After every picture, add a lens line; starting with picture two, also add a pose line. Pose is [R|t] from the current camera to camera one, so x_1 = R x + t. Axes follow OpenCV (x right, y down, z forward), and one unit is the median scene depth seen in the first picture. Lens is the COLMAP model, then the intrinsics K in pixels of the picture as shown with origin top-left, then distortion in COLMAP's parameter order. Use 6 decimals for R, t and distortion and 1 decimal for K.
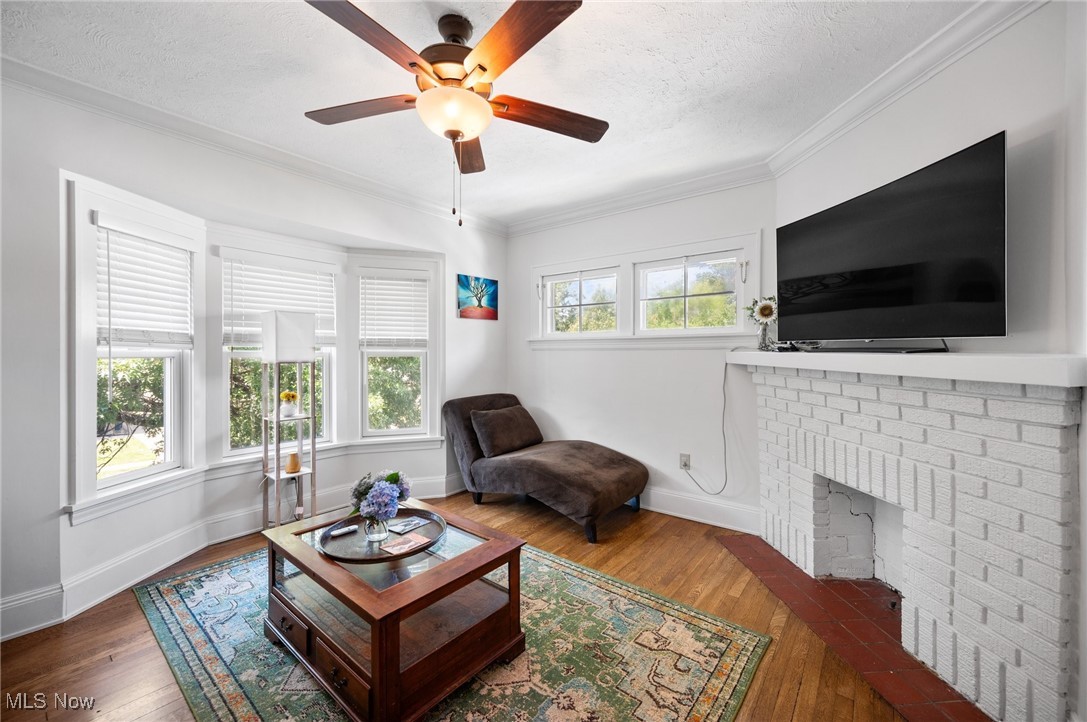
lens RADIAL K [[429.5, 0, 548.3], [0, 429.5, 356.4], [0, 0, 1]] dist [0.001013, 0.000285]
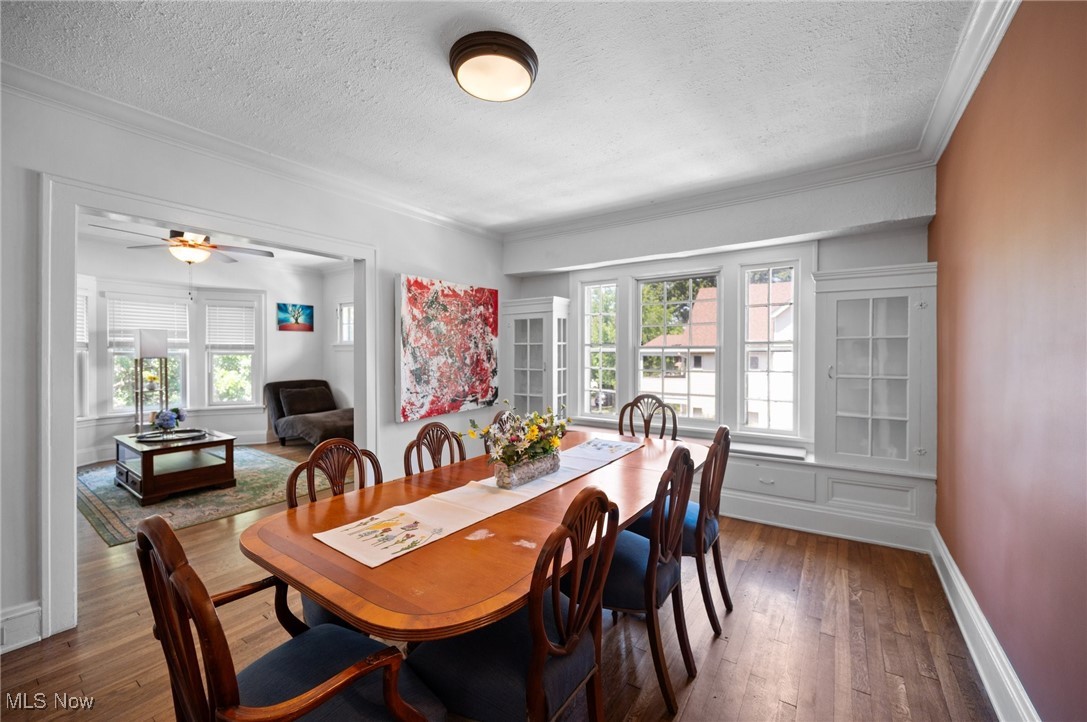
lens RADIAL K [[429.5, 0, 546.6], [0, 429.5, 357.8], [0, 0, 1]] dist [0.001013, 0.000285]
pose [[0.997863, 0.004559, 0.065177, 0.799613], [-0.004891, 0.999976, 0.004949, -0.003749], [-0.065153, -0.005257, 0.997861, -0.757618]]
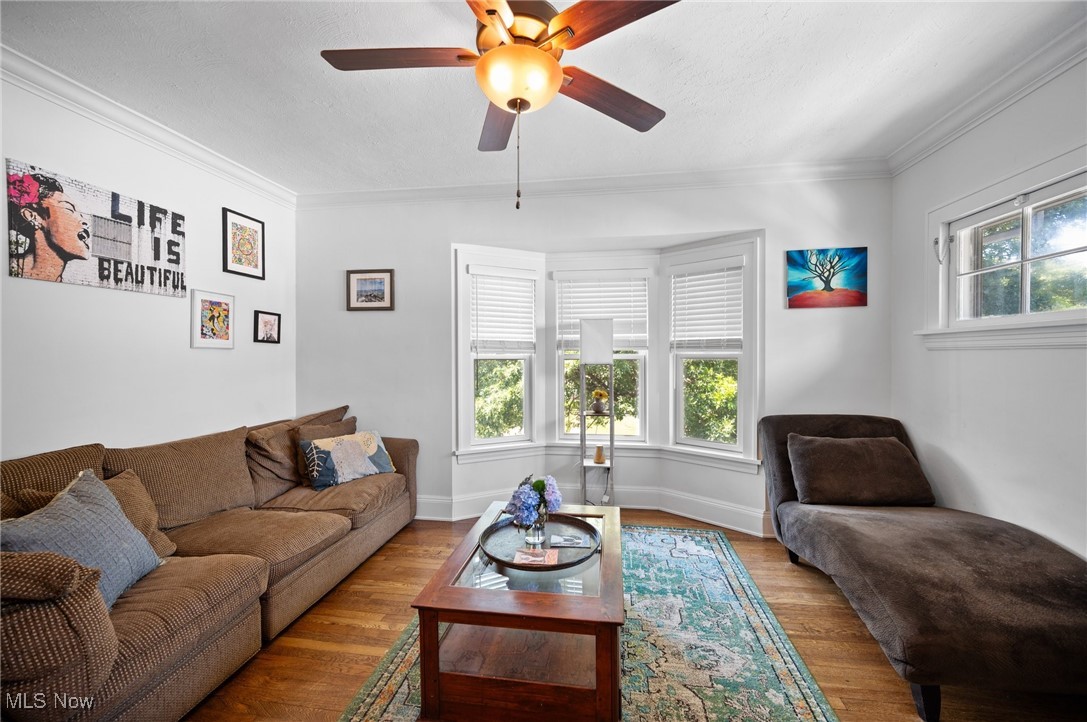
lens RADIAL K [[429.5, 0, 548.0], [0, 429.5, 362.7], [0, 0, 1]] dist [0.001013, 0.000285]
pose [[0.502728, 0.011707, -0.864365, 0.279673], [-0.002634, 0.999924, 0.012011, -0.003410], [0.864441, -0.003762, 0.502721, 0.303983]]
